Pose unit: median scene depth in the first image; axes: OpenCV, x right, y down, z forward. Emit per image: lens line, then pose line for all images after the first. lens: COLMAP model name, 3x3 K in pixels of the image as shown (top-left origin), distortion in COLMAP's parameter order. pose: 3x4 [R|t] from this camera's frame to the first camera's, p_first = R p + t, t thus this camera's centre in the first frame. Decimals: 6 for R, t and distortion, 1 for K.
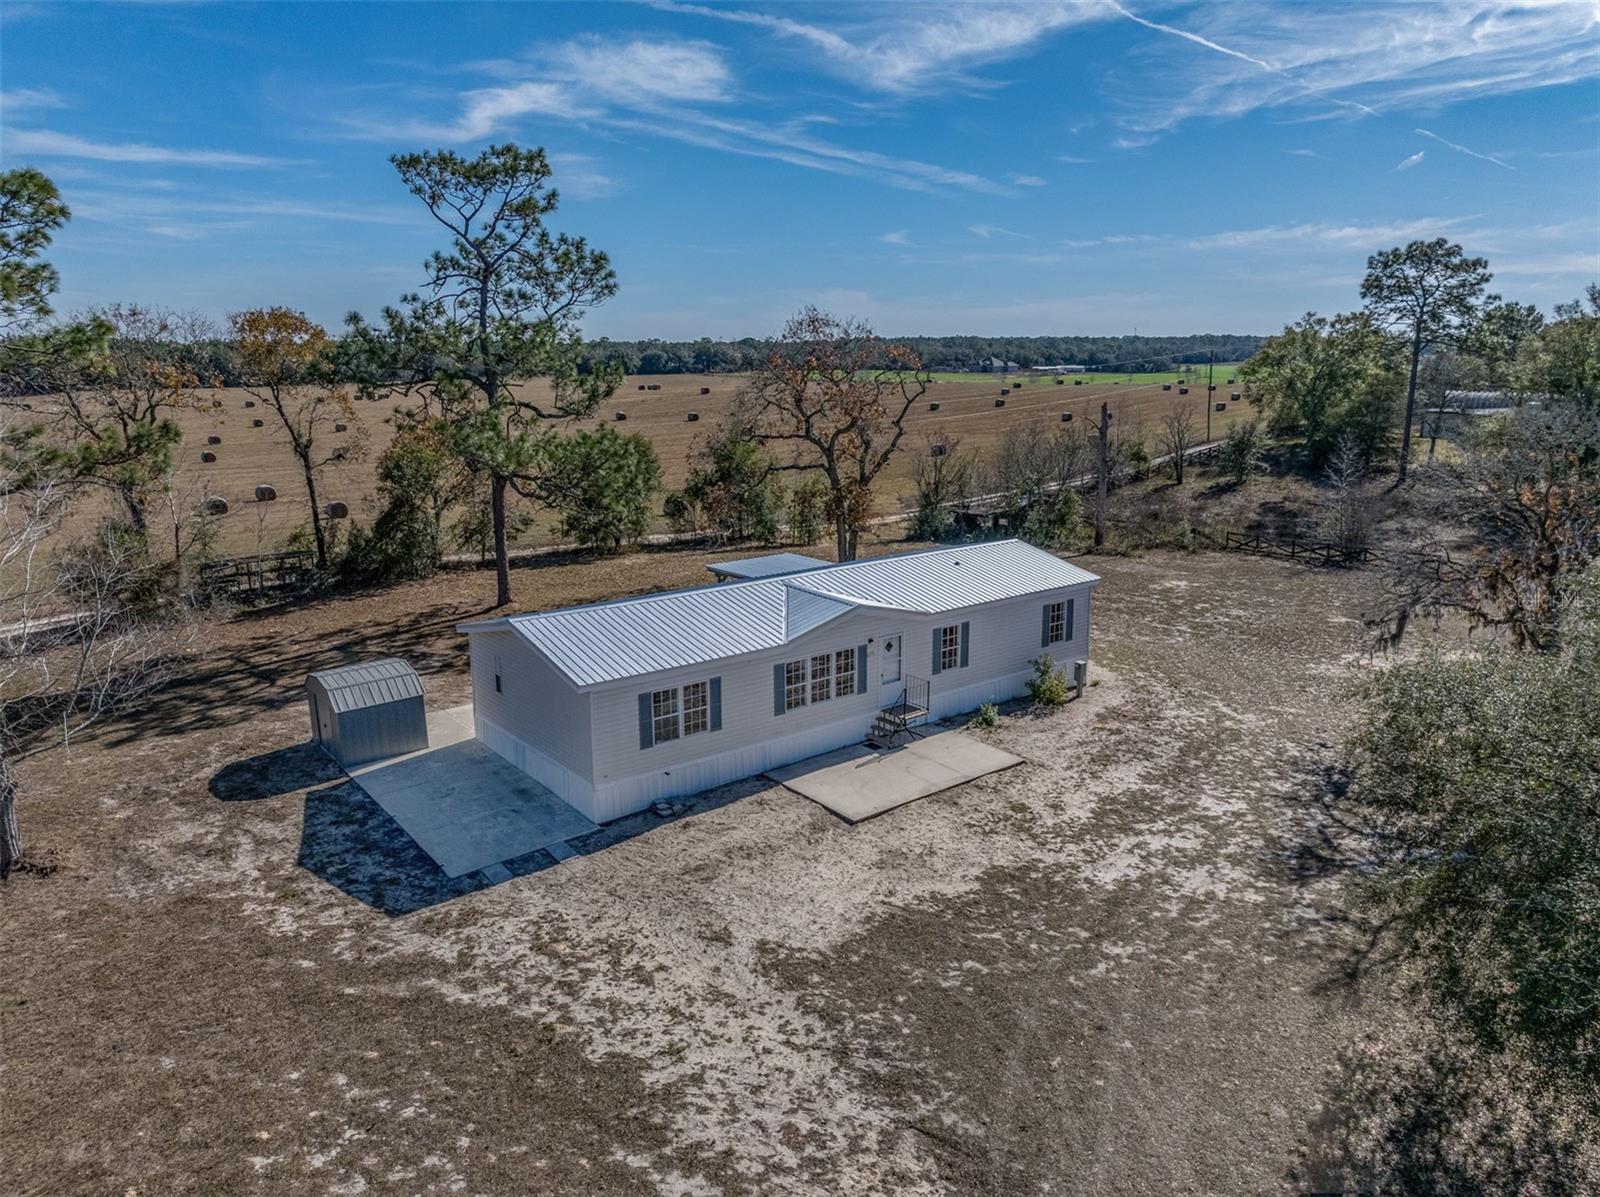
lens RADIAL K [[1120.1, 0, 807.6], [0, 1120.1, 588.5], [0, 0, 1]] dist [-0.016629, 0.000673]
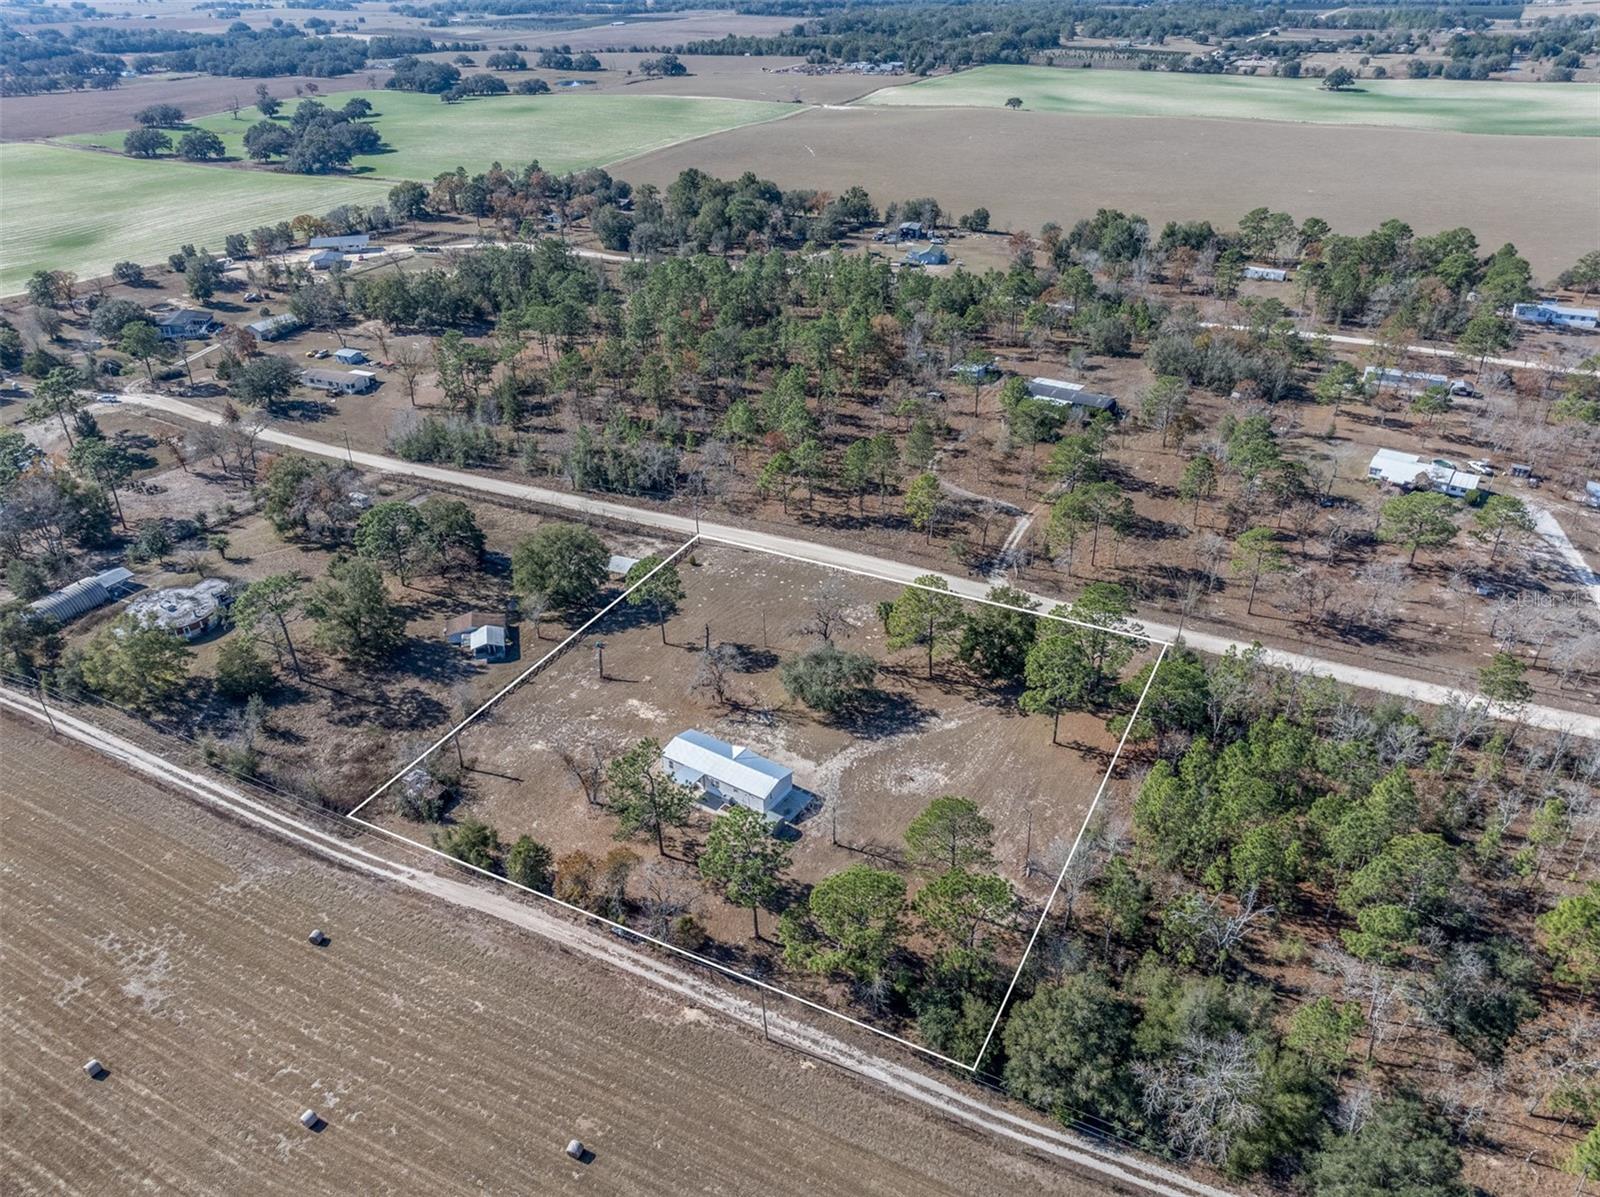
lens RADIAL K [[1114.8, 0, 806.9], [0, 1114.8, 592.4], [0, 0, 1]] dist [0.005318, -0.050809]
pose [[-0.314741, -0.462444, 0.828905, -4.757414], [0.213111, 0.816563, 0.536478, -3.916059], [-0.924944, 0.345500, -0.158453, 1.504936]]
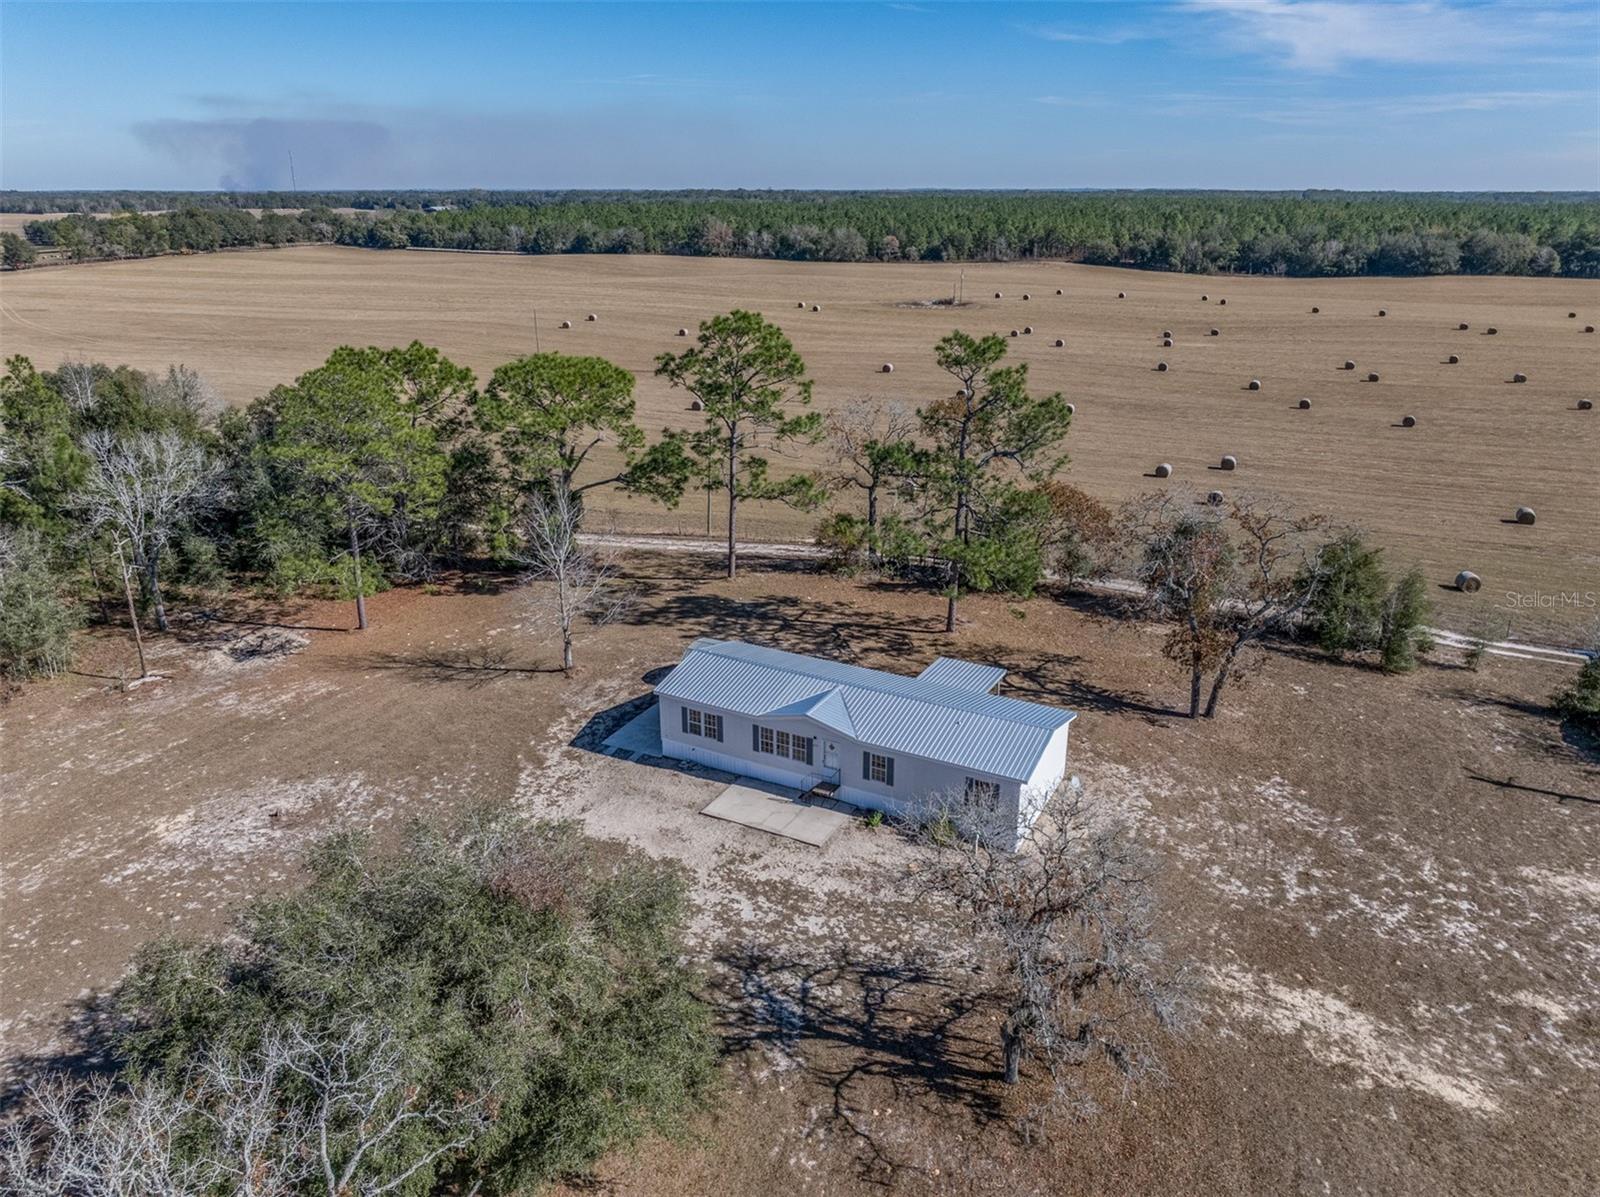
lens RADIAL K [[1137.5, 0, 809.2], [0, 1137.5, 597.9], [0, 0, 1]] dist [-0.018310, -0.002676]
pose [[0.396193, 0.316541, -0.861878, 1.648871], [-0.196660, 0.946164, 0.257095, -0.664652], [0.896859, 0.067638, 0.437115, 0.289559]]
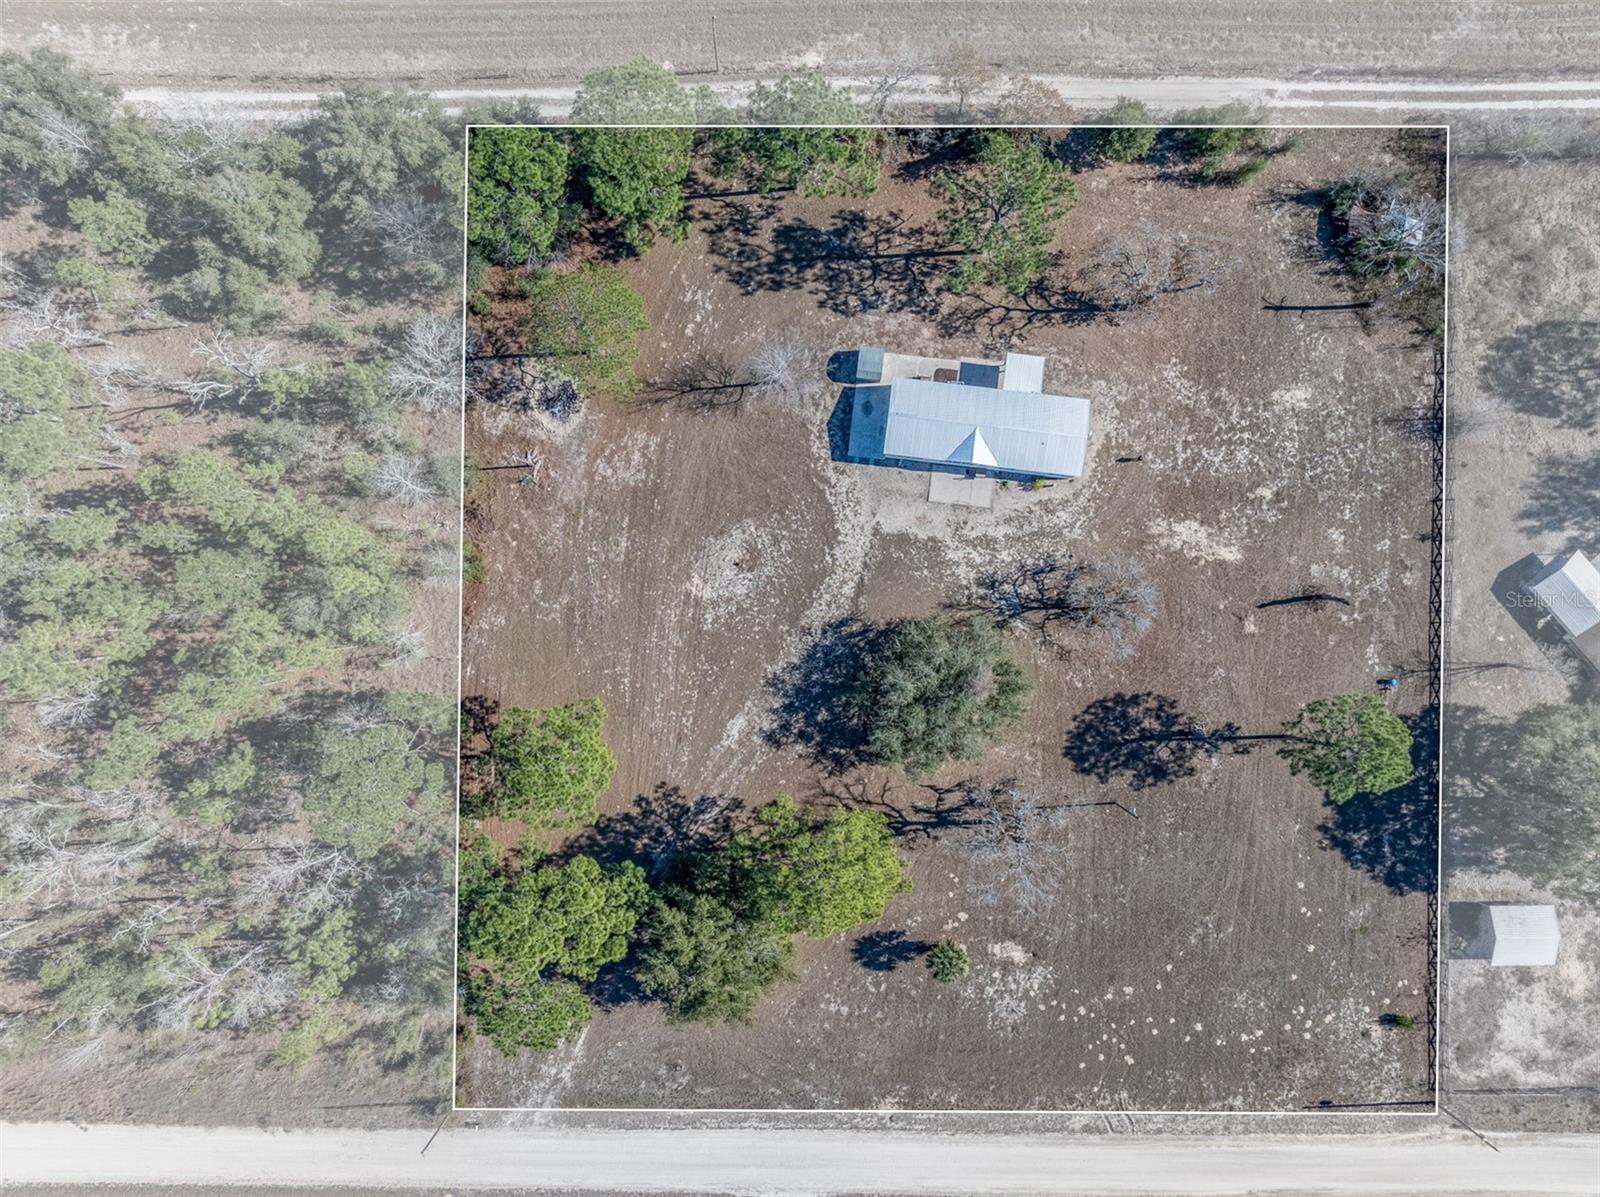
lens RADIAL K [[1120.1, 0, 807.6], [0, 1120.1, 588.5], [0, 0, 1]] dist [-0.016629, 0.000673]
pose [[0.705202, 0.709003, -0.002010, -0.034707], [-0.145696, 0.147689, 0.978244, -3.706752], [0.693875, -0.689567, 0.207450, -0.399771]]
